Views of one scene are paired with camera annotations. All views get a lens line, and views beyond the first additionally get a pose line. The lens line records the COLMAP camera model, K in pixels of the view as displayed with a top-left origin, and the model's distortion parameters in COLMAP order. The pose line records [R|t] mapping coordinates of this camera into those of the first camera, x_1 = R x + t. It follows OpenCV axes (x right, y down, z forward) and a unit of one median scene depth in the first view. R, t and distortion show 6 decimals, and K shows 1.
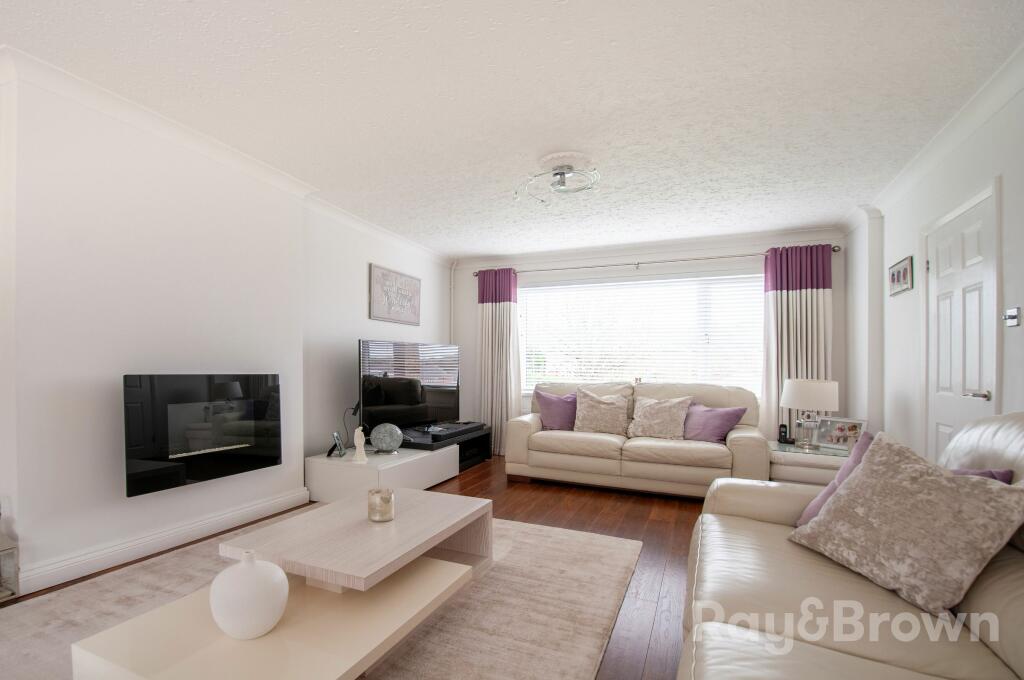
lens RADIAL K [[460.7, 0, 511.7], [0, 460.7, 344.2], [0, 0, 1]] dist [-0.020811, -0.000739]
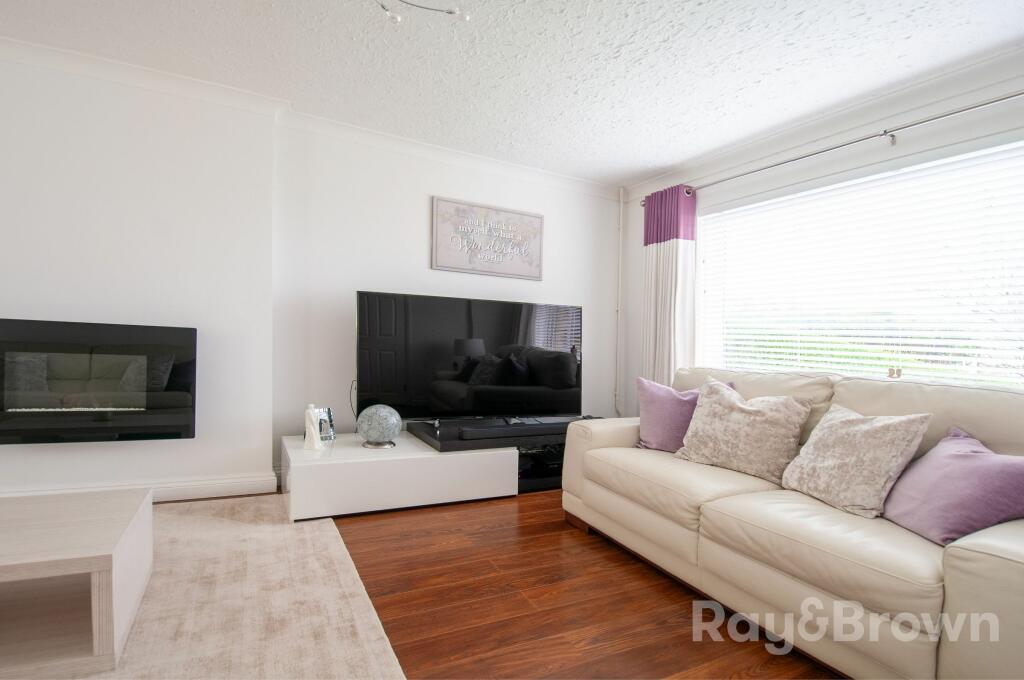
lens RADIAL K [[527.5, 0, 514.1], [0, 527.5, 338.6], [0, 0, 1]] dist [-0.015747, -0.000067]
pose [[0.803033, 0.024300, -0.595439, 0.315395], [-0.006899, 0.999480, 0.031486, 0.030636], [0.595894, -0.021176, 0.802784, 0.362198]]
